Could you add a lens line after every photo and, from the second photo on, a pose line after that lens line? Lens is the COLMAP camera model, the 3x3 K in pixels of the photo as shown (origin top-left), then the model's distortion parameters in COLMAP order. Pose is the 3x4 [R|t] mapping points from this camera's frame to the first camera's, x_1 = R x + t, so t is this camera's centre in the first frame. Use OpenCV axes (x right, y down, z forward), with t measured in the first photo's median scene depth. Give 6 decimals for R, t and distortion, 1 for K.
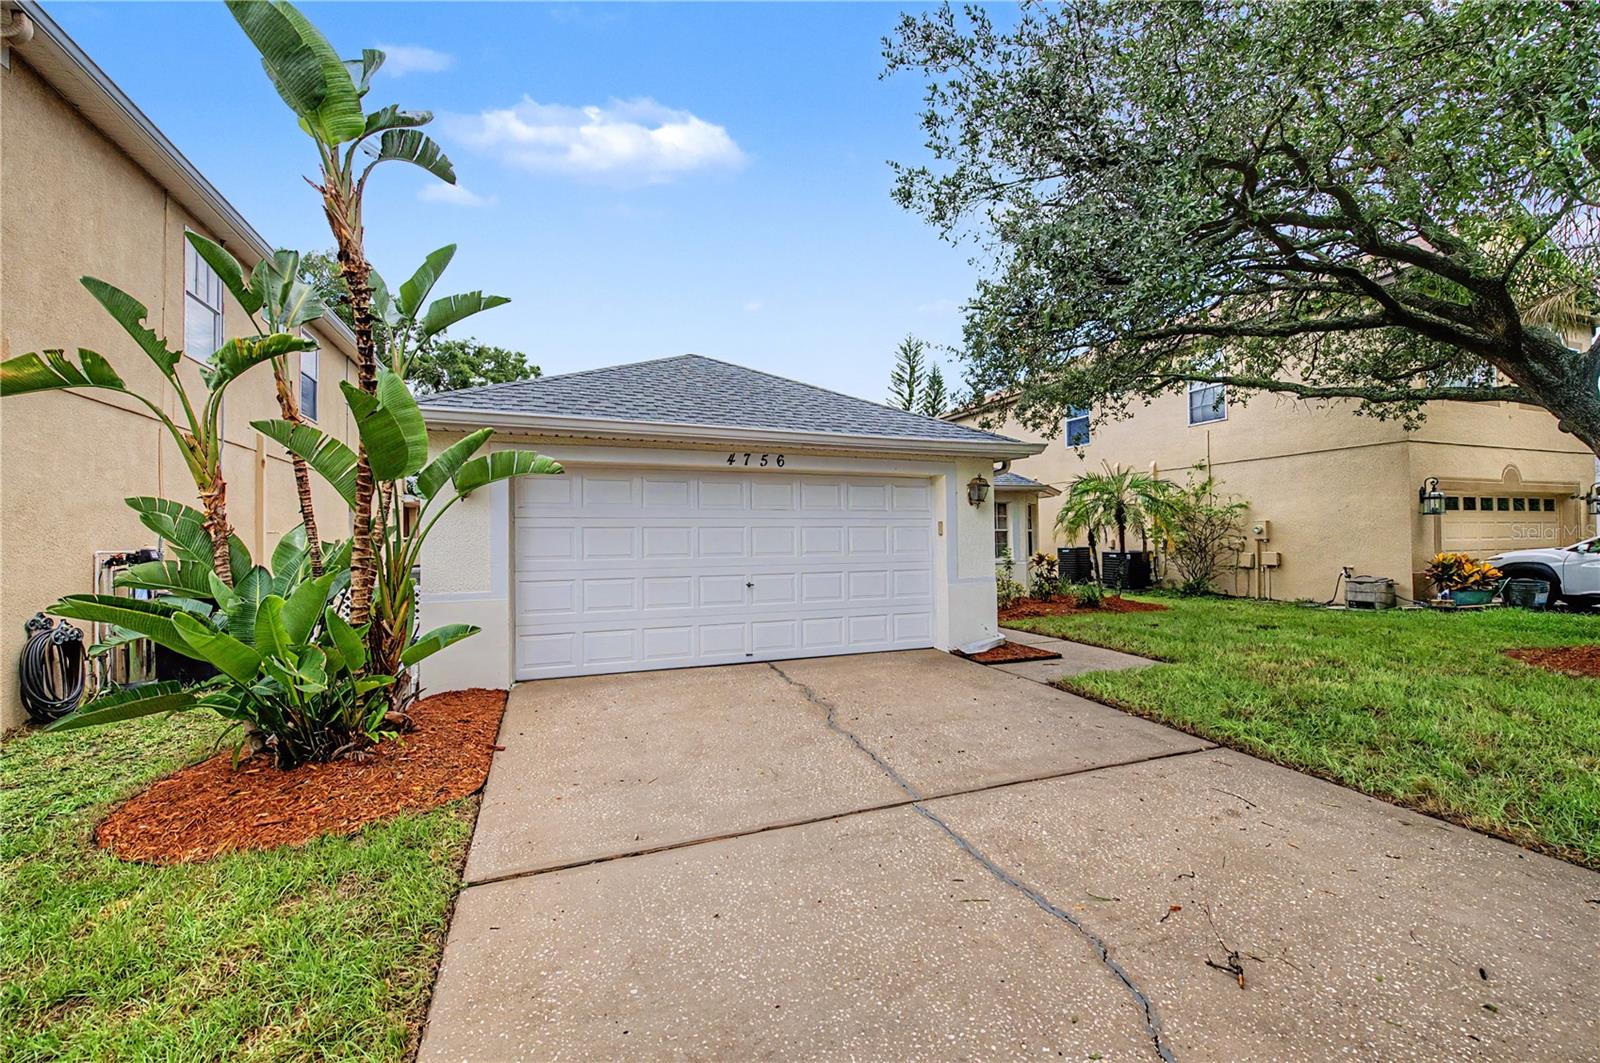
lens RADIAL K [[637.4, 0, 800.0], [0, 637.4, 531.5], [0, 0, 1]] dist [-0.002658, -0.000407]
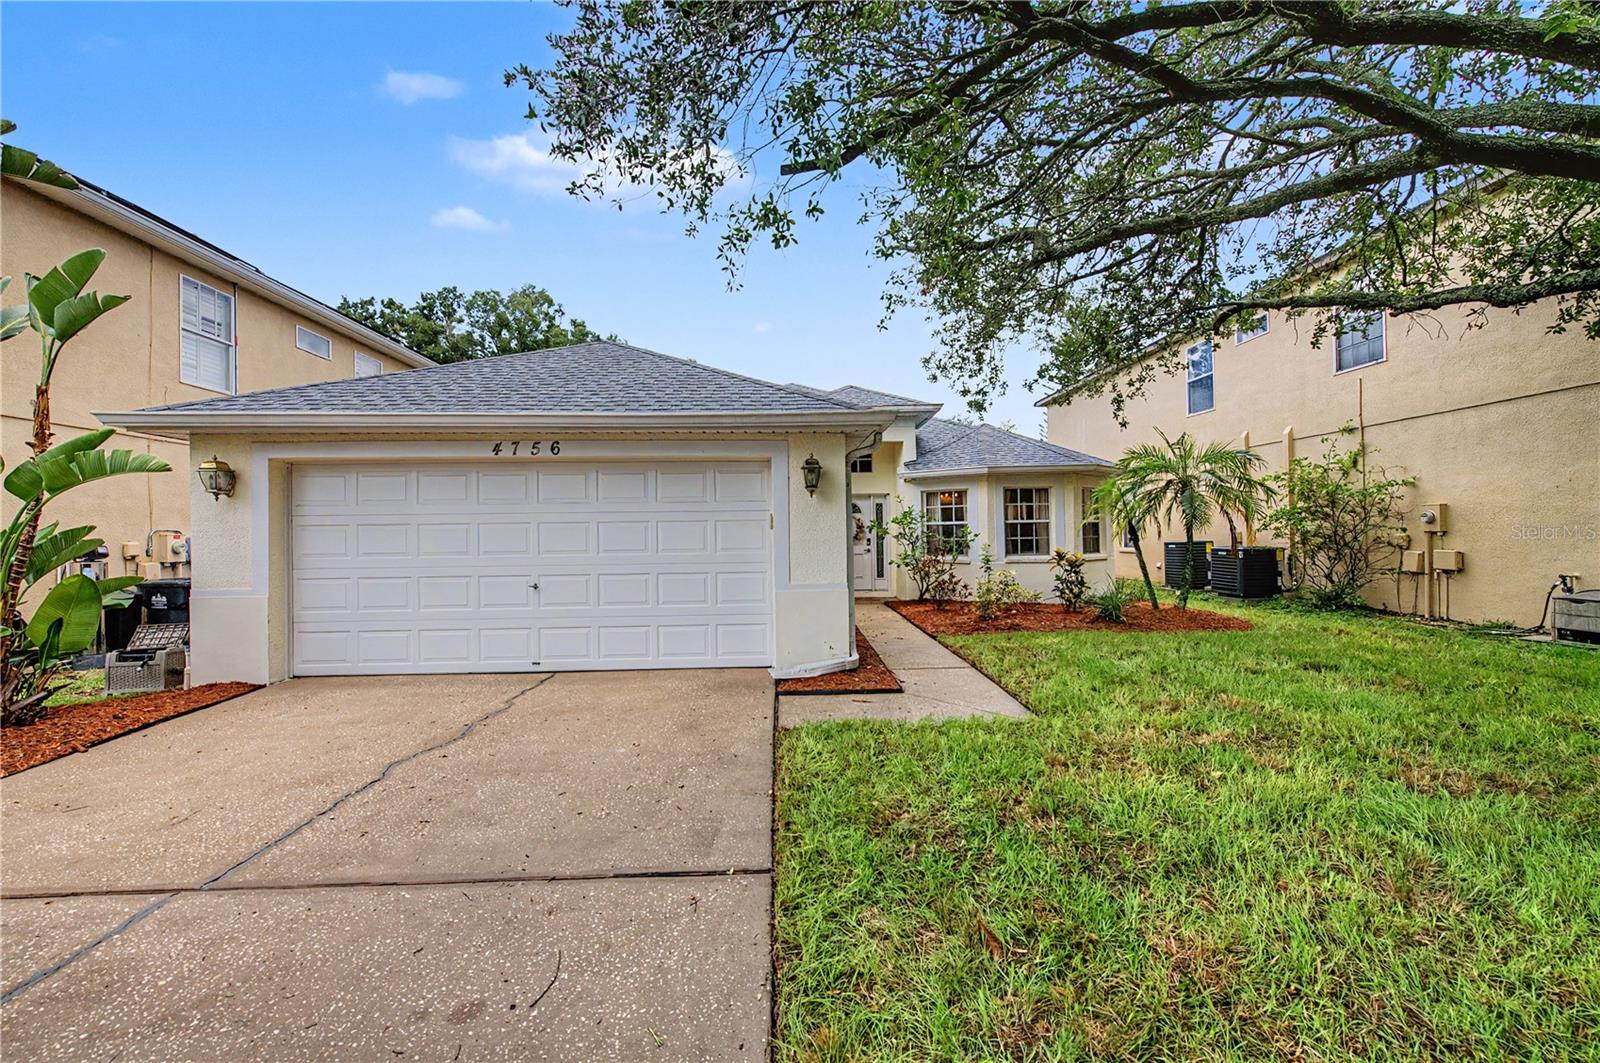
lens RADIAL K [[631.8, 0, 800.8], [0, 631.8, 536.3], [0, 0, 1]] dist [-0.002330, -0.000274]
pose [[0.948084, -0.000601, -0.318018, 0.333394], [0.007647, 0.999752, 0.020908, -0.002282], [0.317927, -0.022255, 0.947854, 0.159358]]
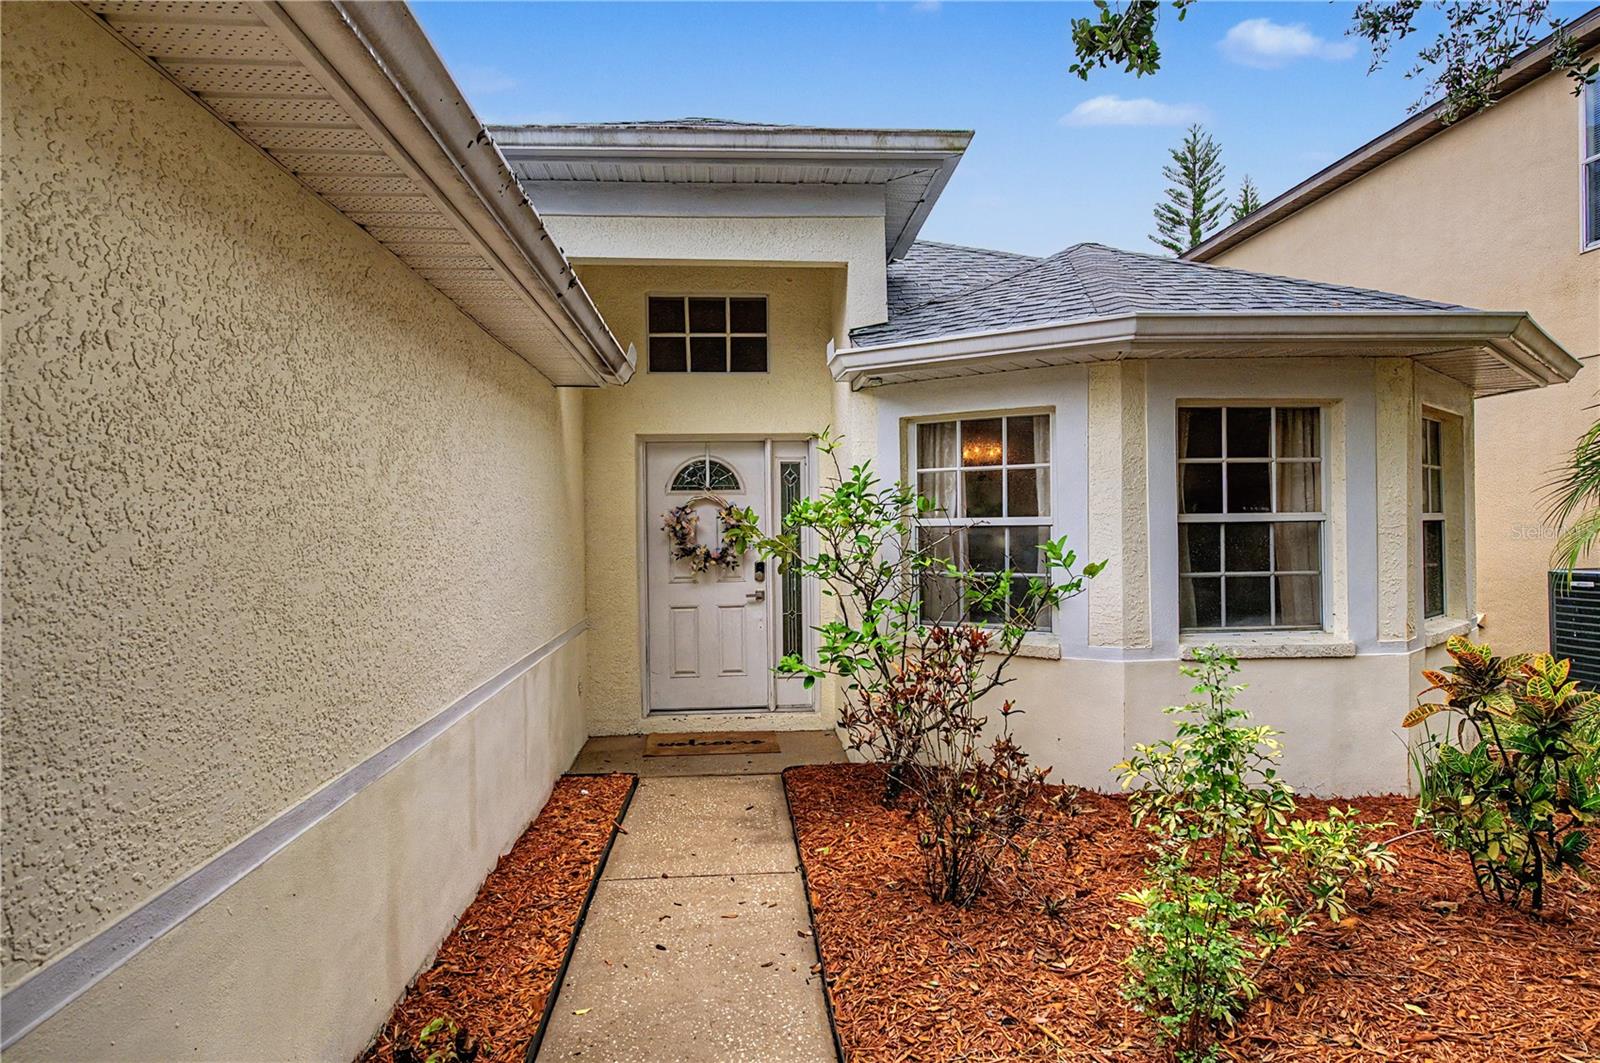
lens RADIAL K [[910.3, 0, 800.0], [0, 910.3, 531.5], [0, 0, 1]] dist [-0.001346, 0.000165]
pose [[0.959697, 0.003031, -0.281020, 0.274742], [0.003653, 0.999723, 0.023258, -0.006373], [0.281012, -0.023347, 0.959420, 0.723703]]
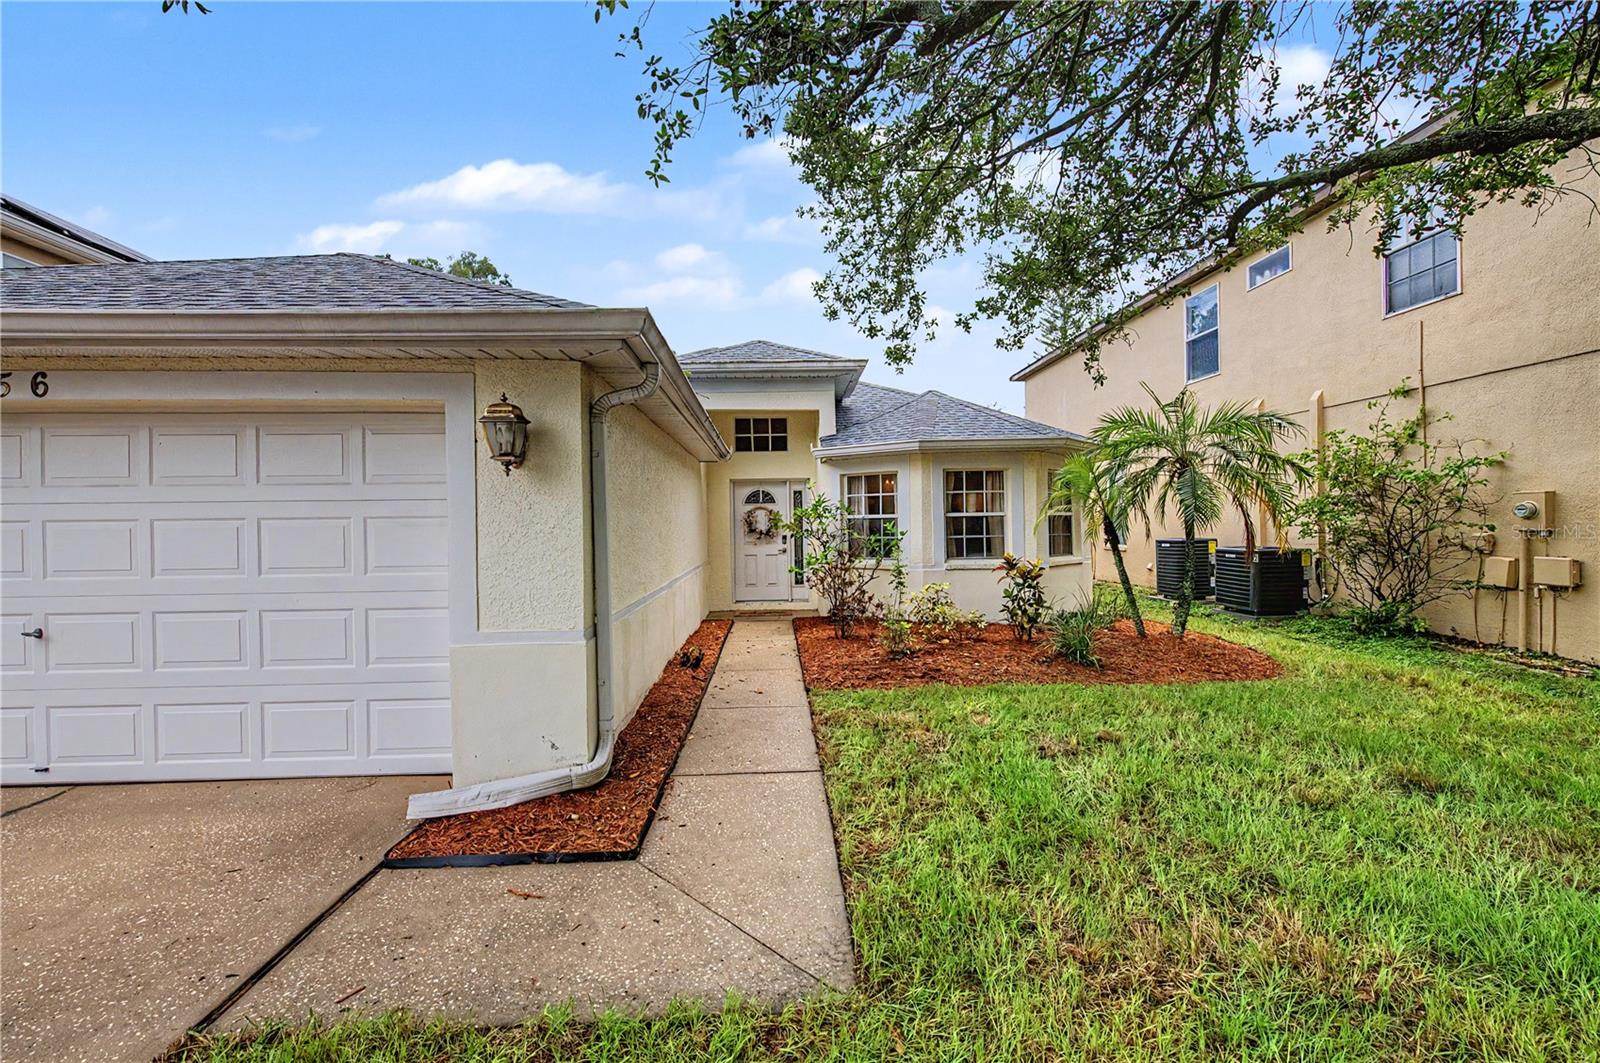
lens RADIAL K [[637.4, 0, 800.0], [0, 637.4, 531.5], [0, 0, 1]] dist [-0.002658, -0.000407]
pose [[0.950687, 0.002903, -0.310139, 0.389572], [0.006599, 0.999541, 0.029583, -0.005642], [0.310082, -0.030171, 0.950231, 0.418129]]
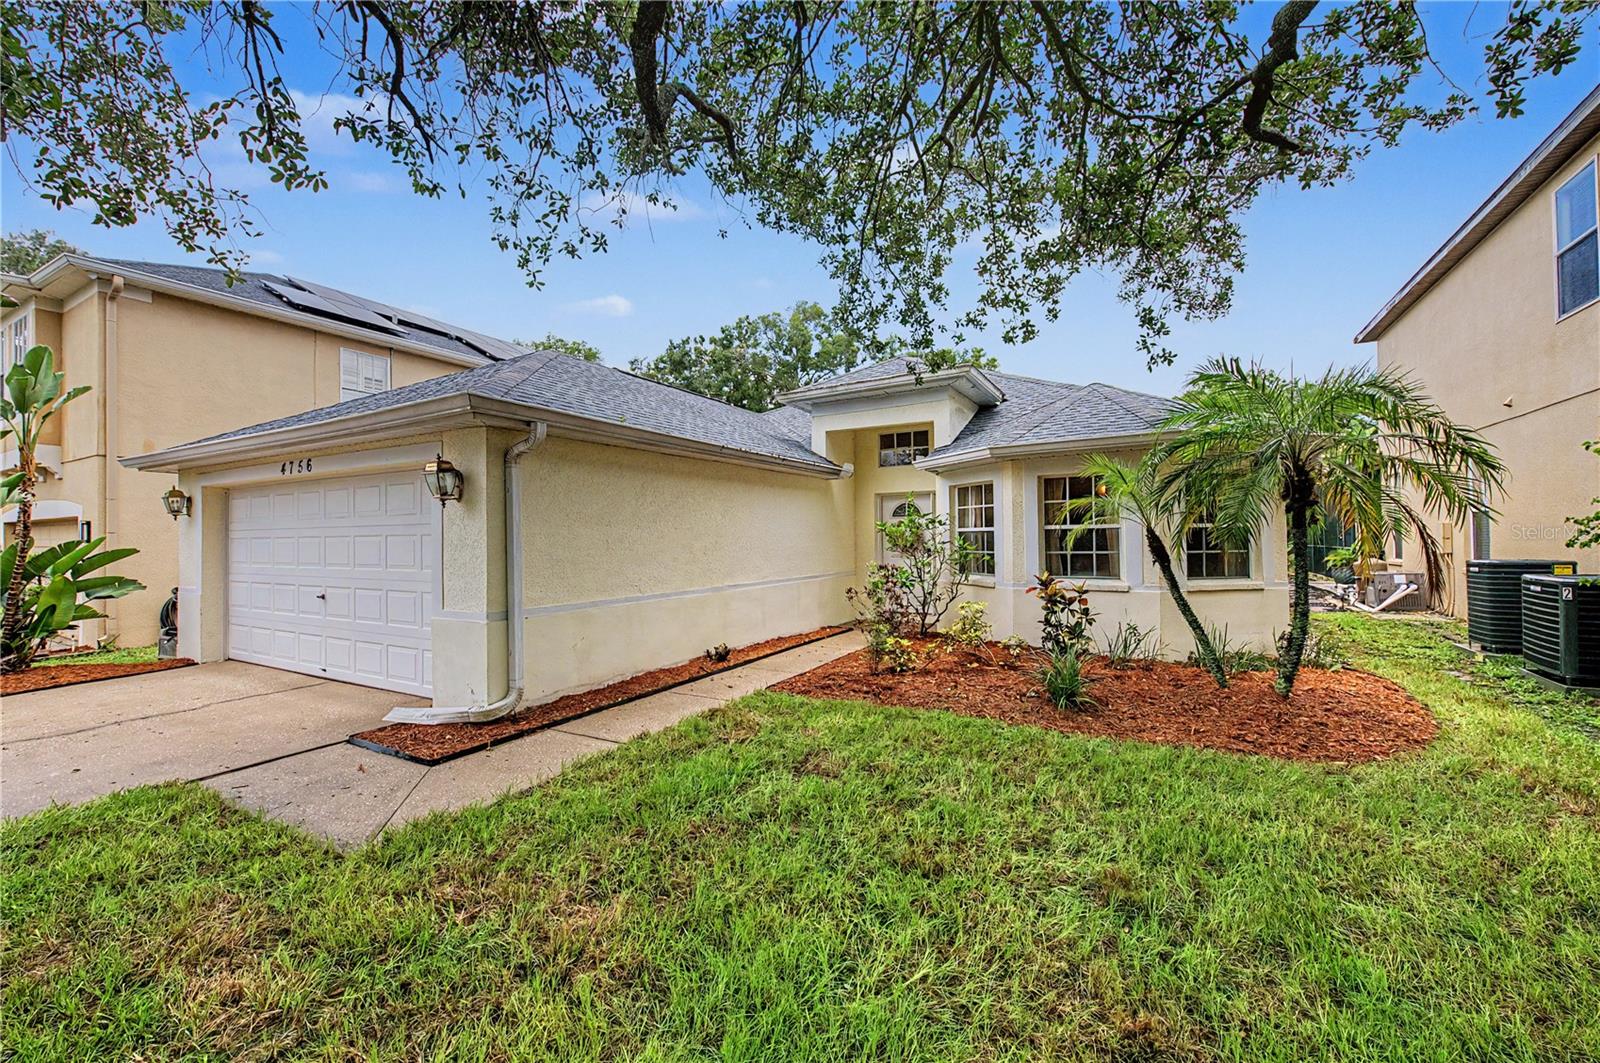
lens RADIAL K [[639.5, 0, 801.0], [0, 639.5, 538.7], [0, 0, 1]] dist [-0.002963, -0.000268]
pose [[0.638580, 0.004810, -0.769540, 0.663383], [0.015211, 0.999706, 0.018871, -0.006614], [0.769405, -0.023756, 0.638319, 0.556477]]
